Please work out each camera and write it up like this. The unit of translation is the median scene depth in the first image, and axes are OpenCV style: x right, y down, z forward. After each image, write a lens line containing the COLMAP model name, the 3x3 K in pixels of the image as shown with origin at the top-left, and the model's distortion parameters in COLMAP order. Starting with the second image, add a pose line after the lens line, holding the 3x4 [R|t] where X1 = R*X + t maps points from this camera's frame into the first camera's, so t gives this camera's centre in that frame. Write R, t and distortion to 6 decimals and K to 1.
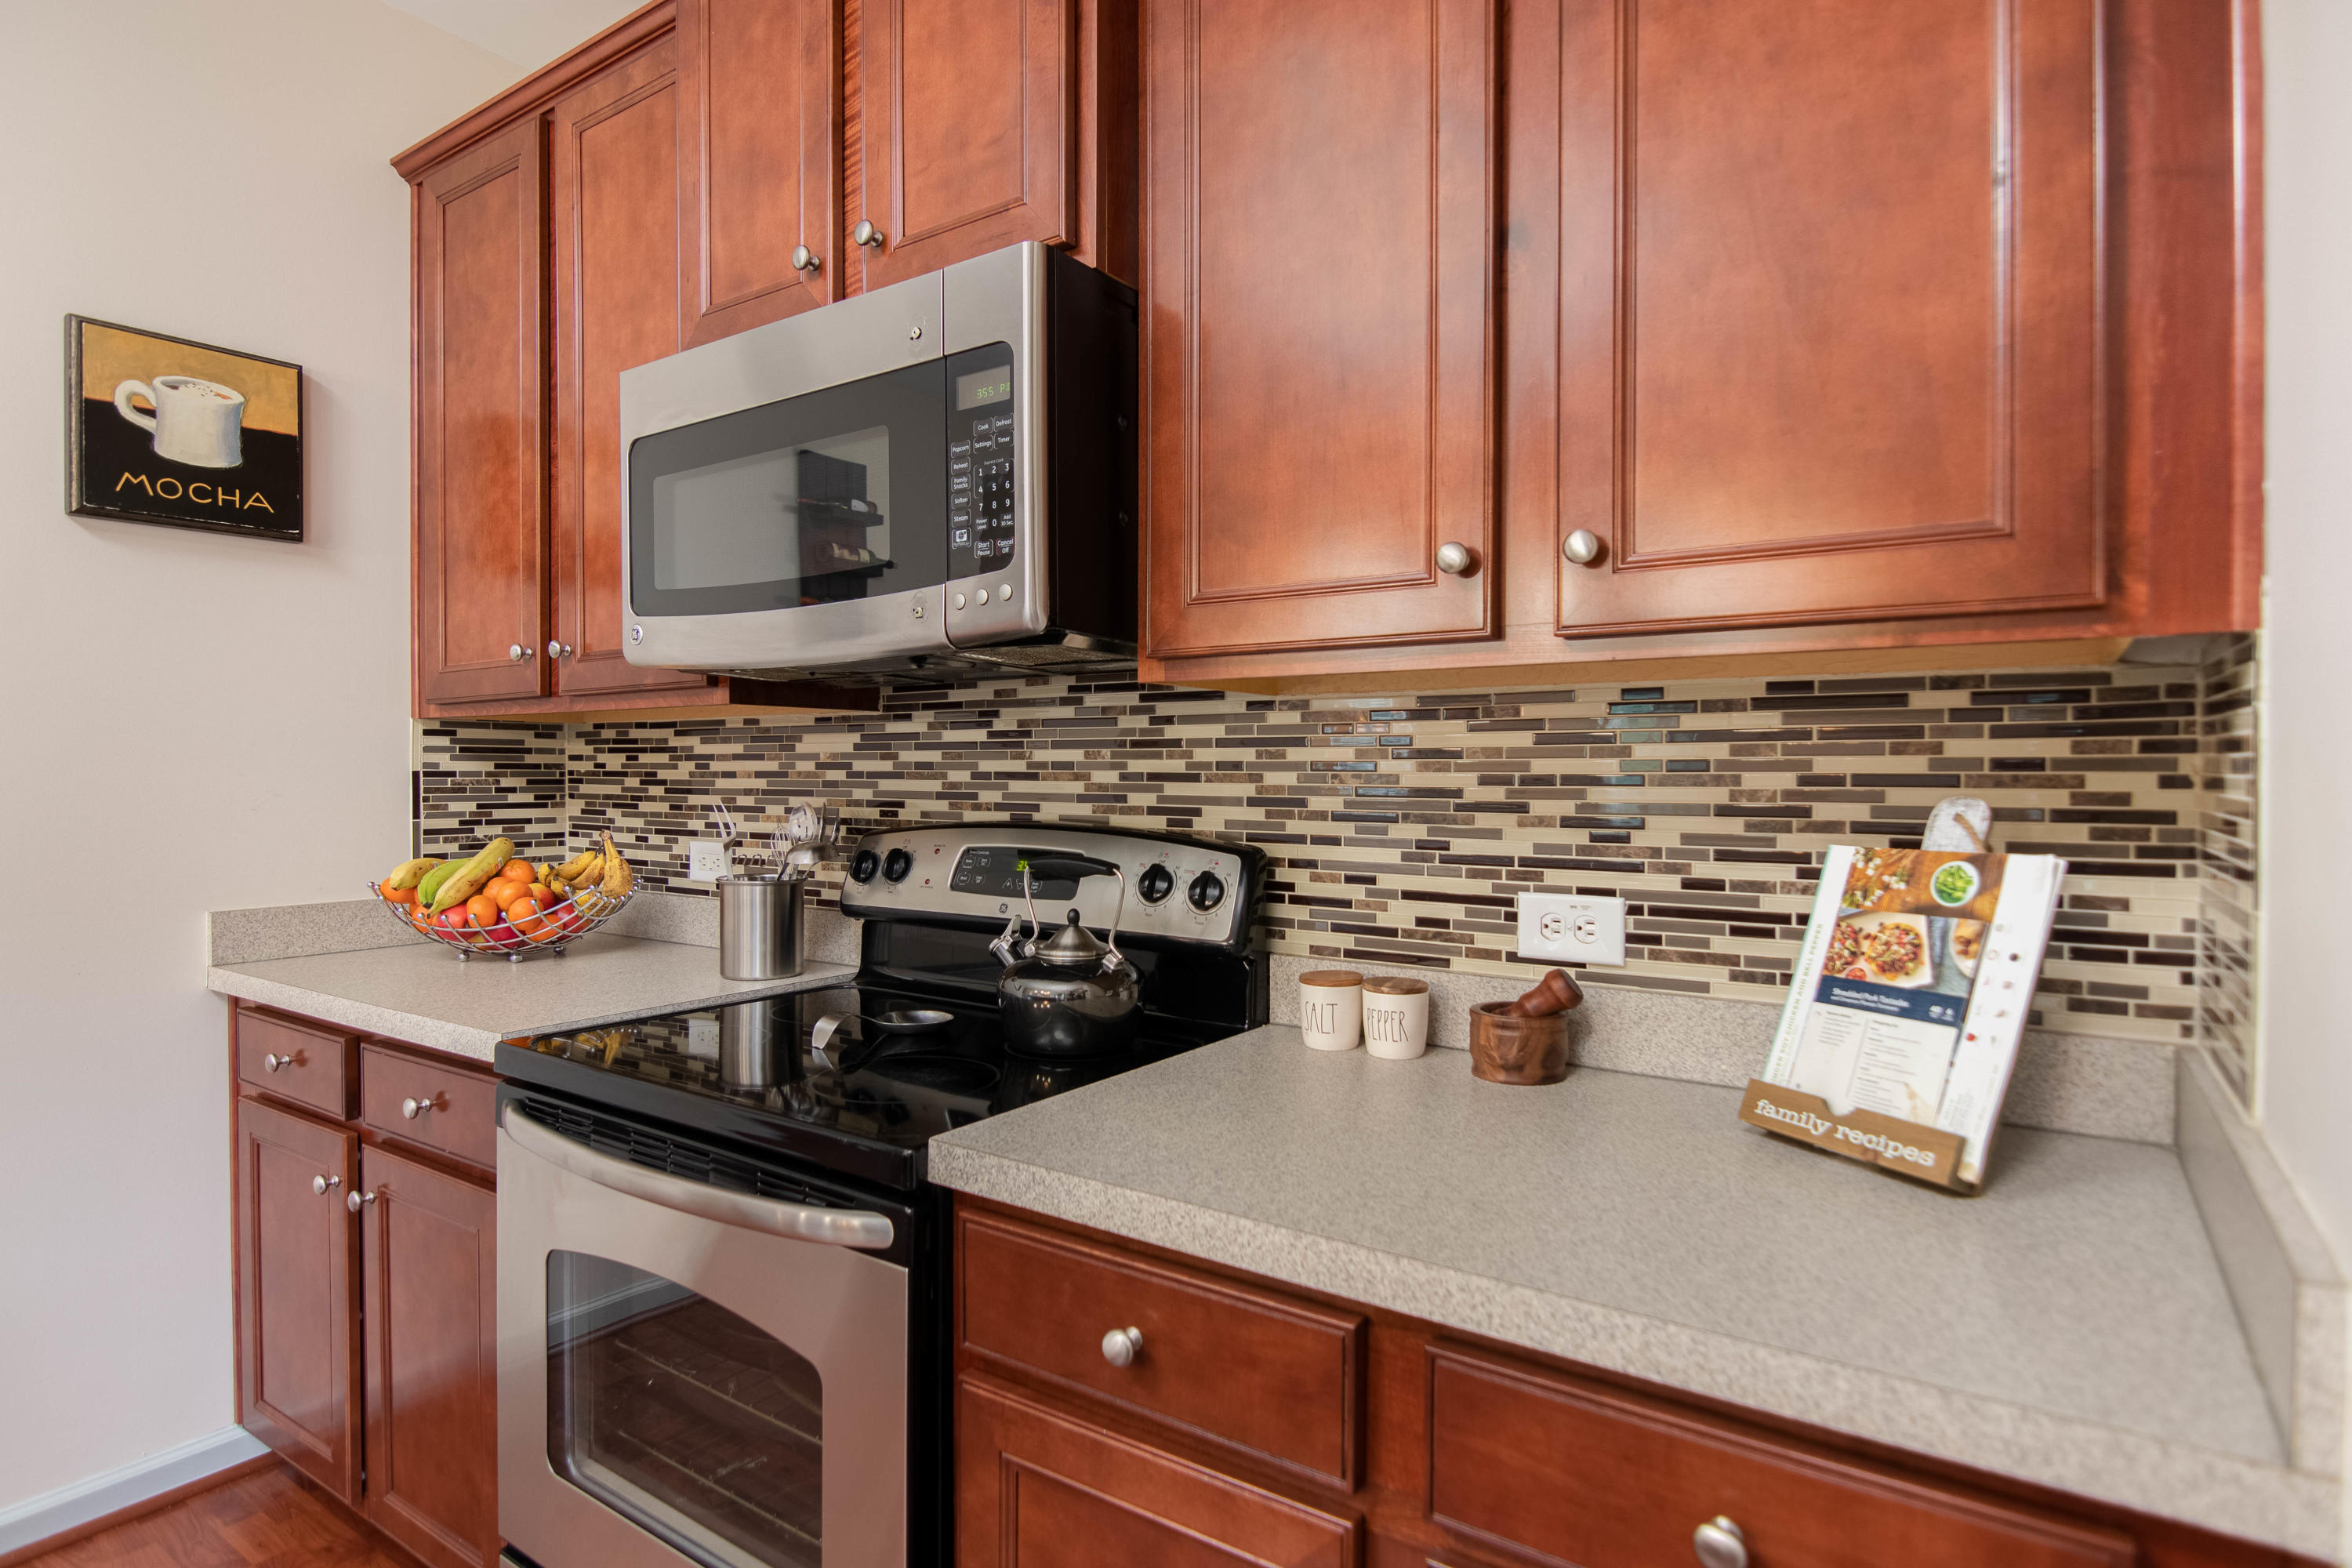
lens RADIAL K [[1188.6, 0, 1183.9], [0, 1188.6, 787.8], [0, 0, 1]] dist [0.013616, -0.016756]
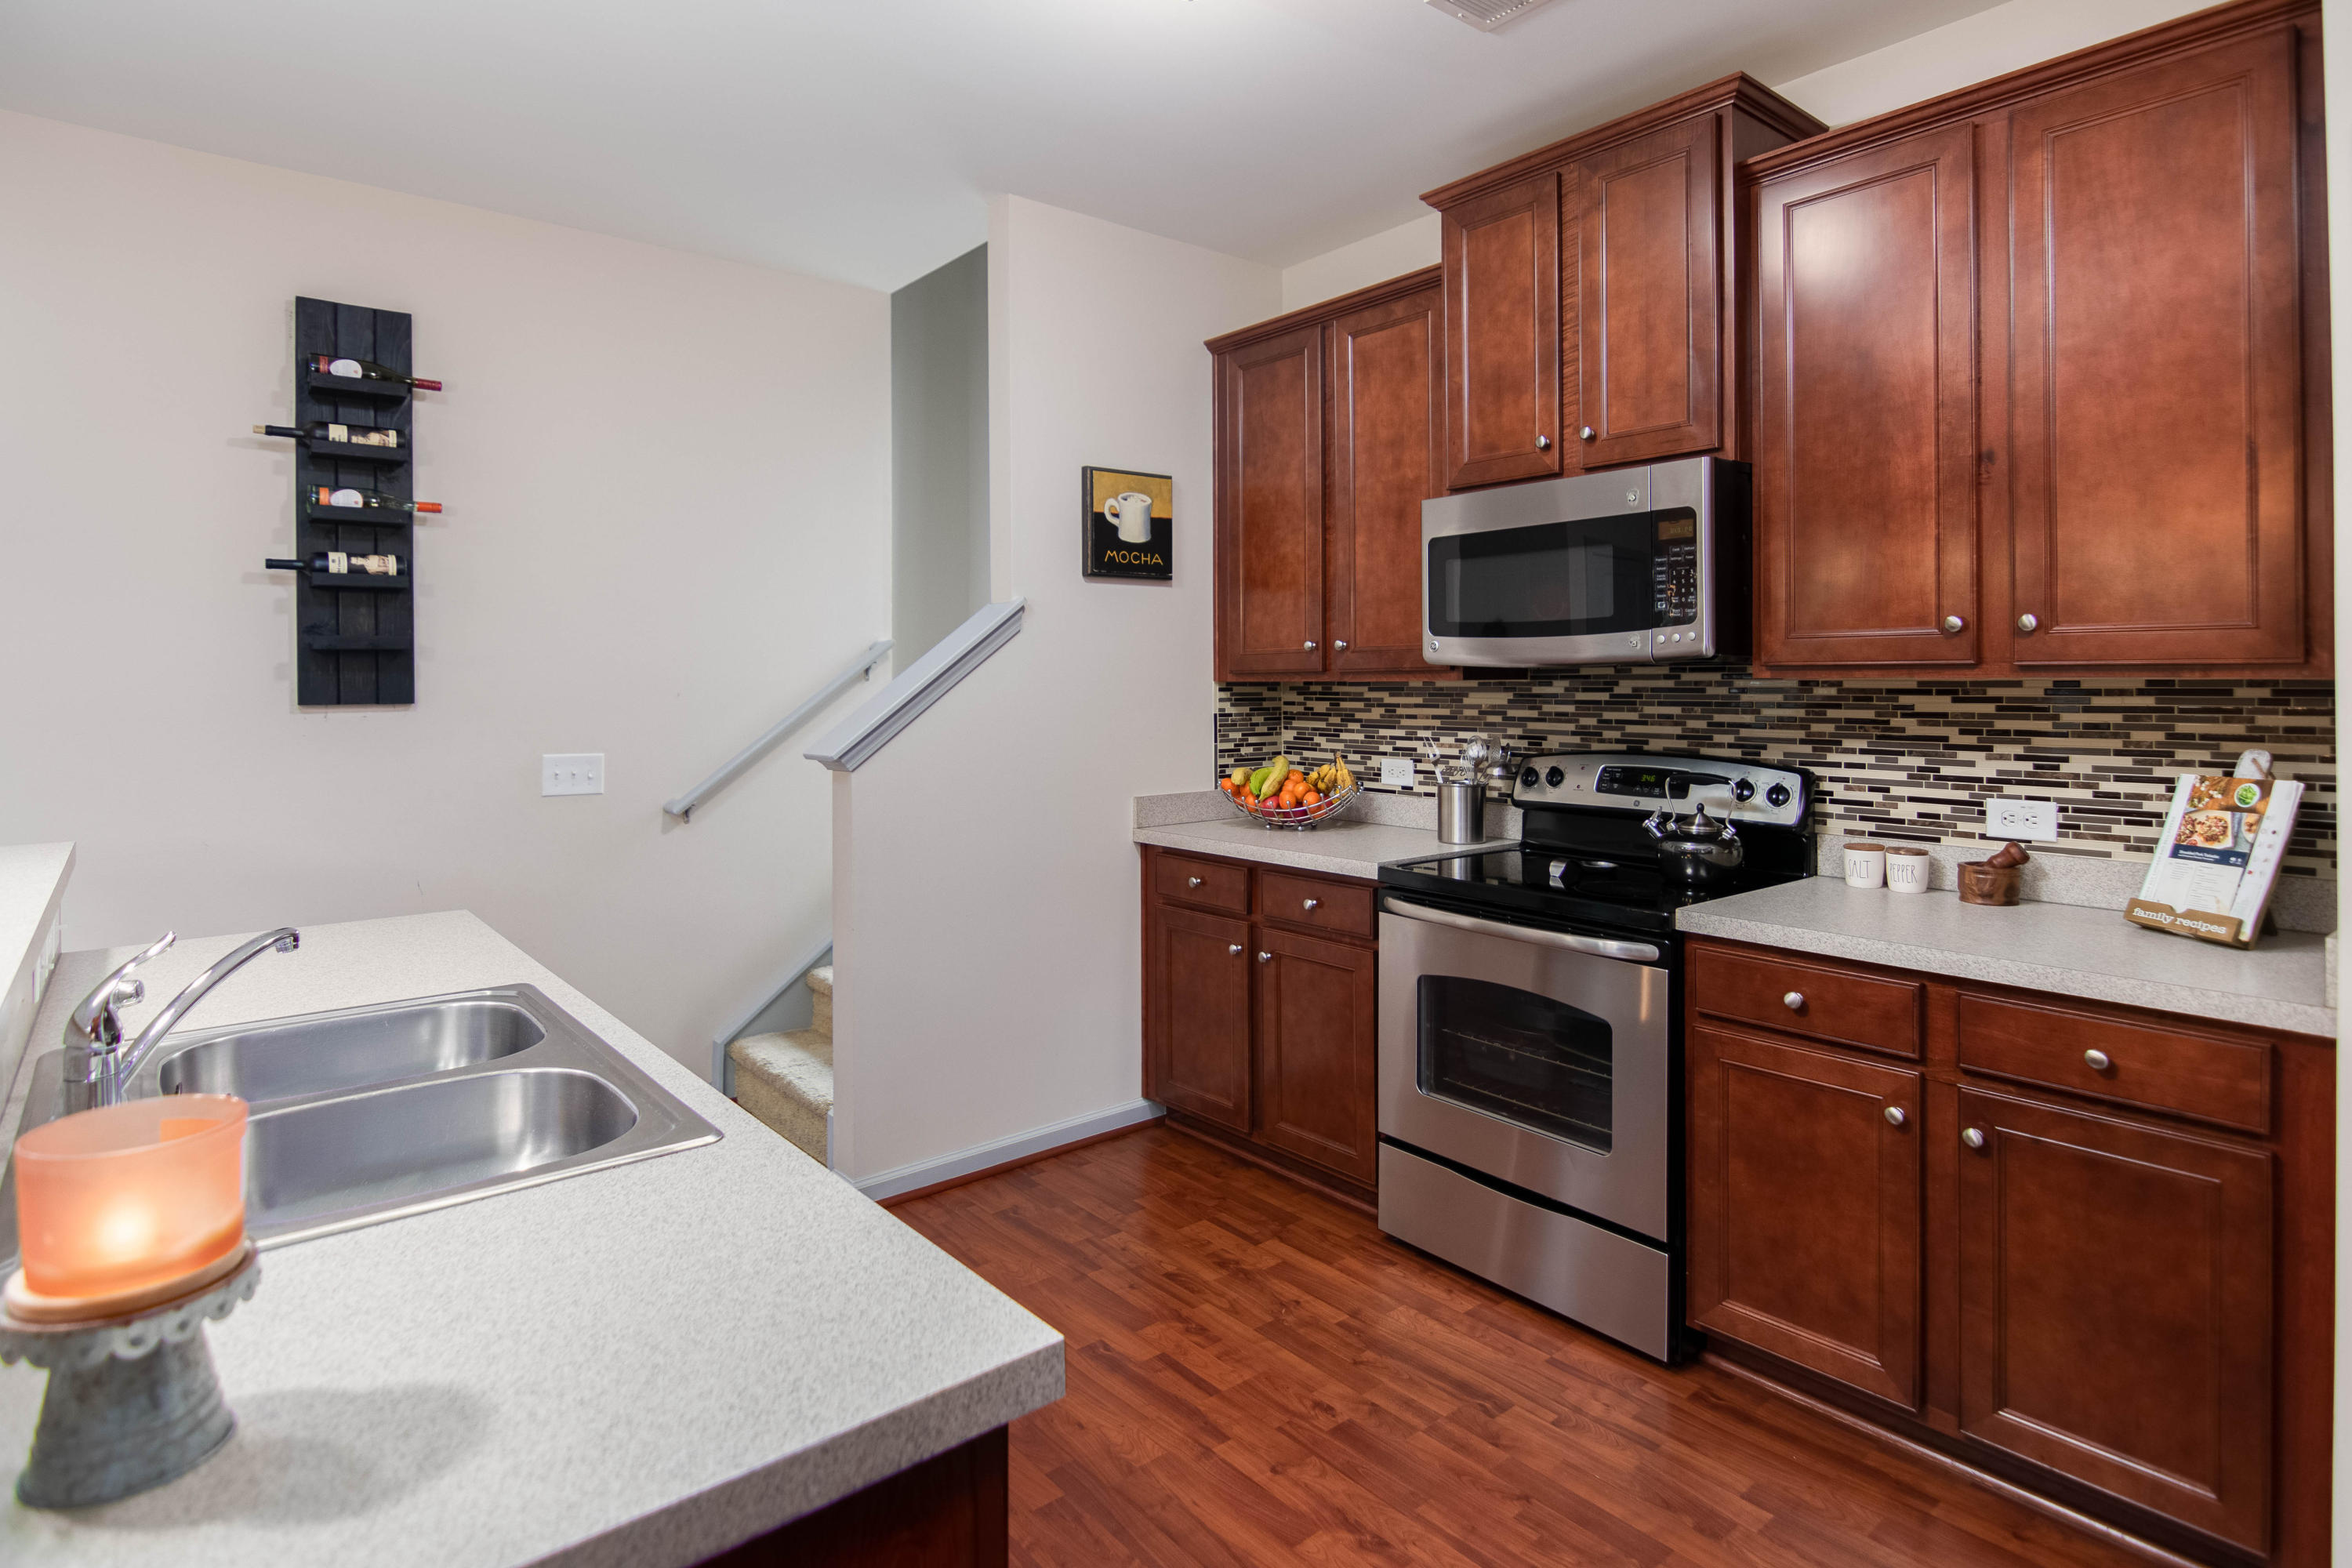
lens RADIAL K [[1232.1, 0, 1217.9], [0, 1232.1, 678.0], [0, 0, 1]] dist [-0.009918, -0.002056]
pose [[0.967436, -0.004262, -0.253079, -0.309004], [0.000538, 0.999891, -0.014784, -0.053931], [0.253115, 0.014167, 0.967333, -0.894768]]
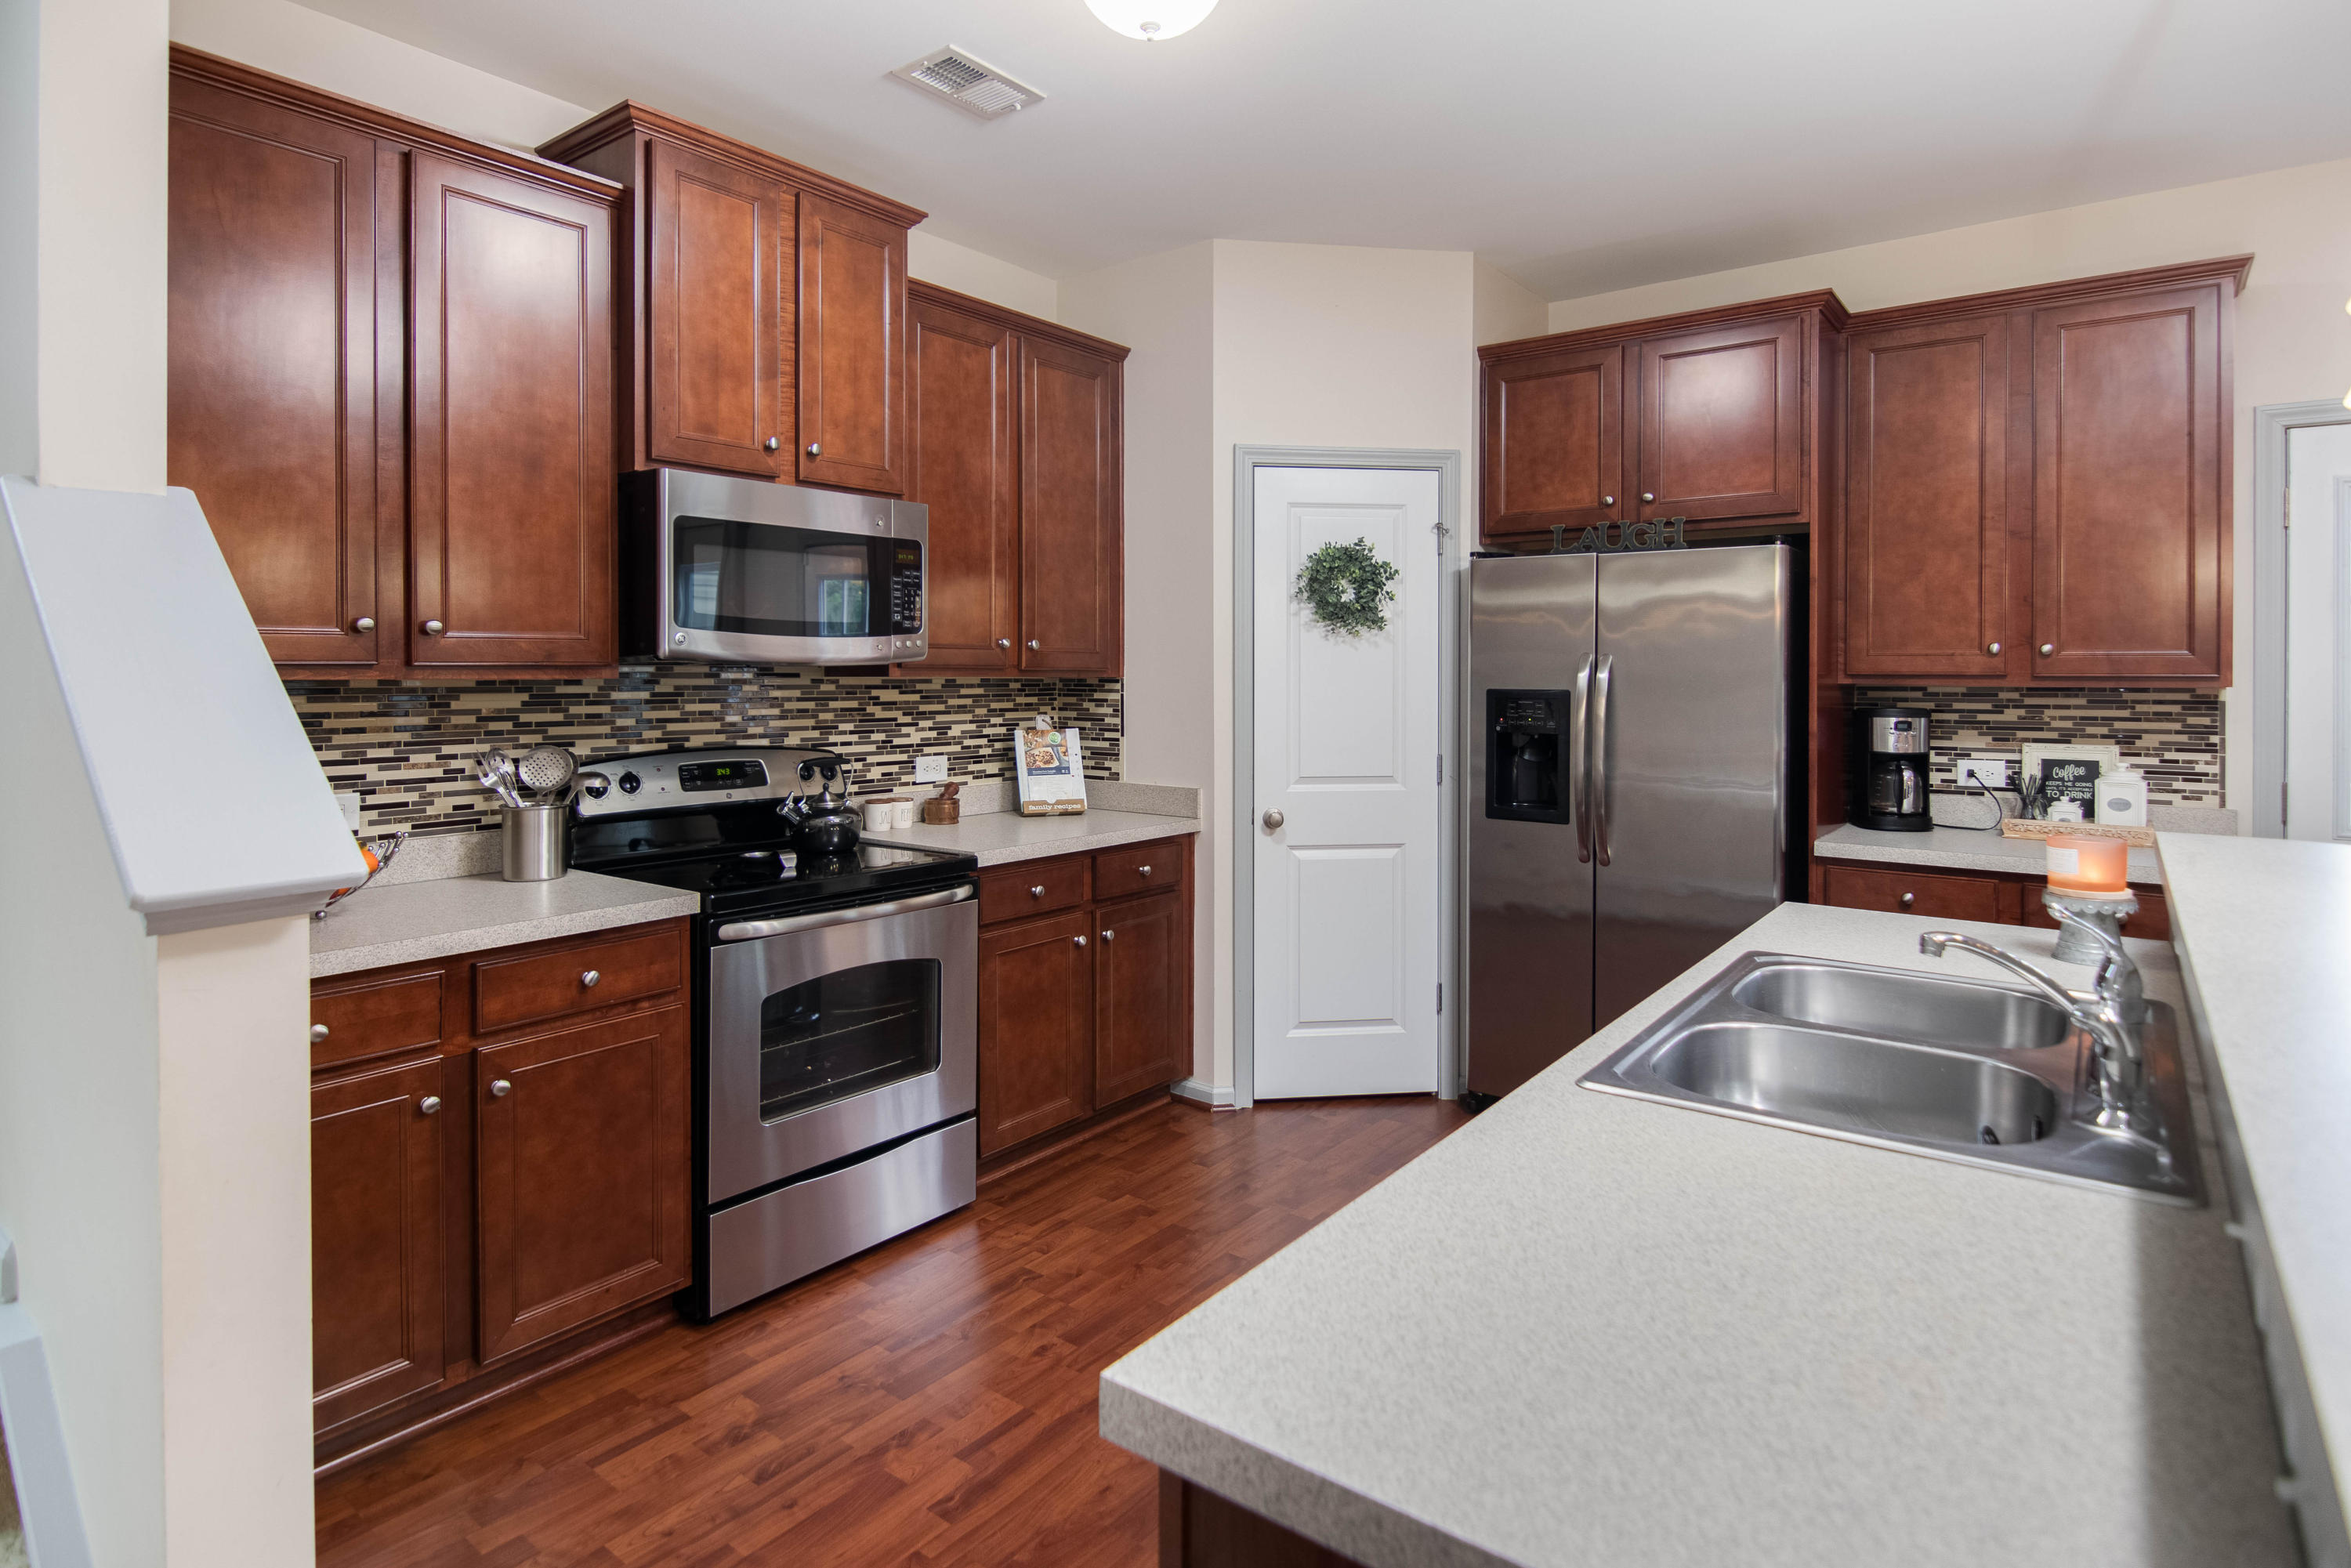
lens RADIAL K [[1163.2, 0, 1196.2], [0, 1163.2, 683.5], [0, 0, 1]] dist [-0.001651, -0.000408]
pose [[0.061229, -0.006561, 0.998102, -1.985168], [0.014382, 0.999880, 0.005691, -0.069798], [-0.998020, 0.014006, 0.061316, 0.227834]]
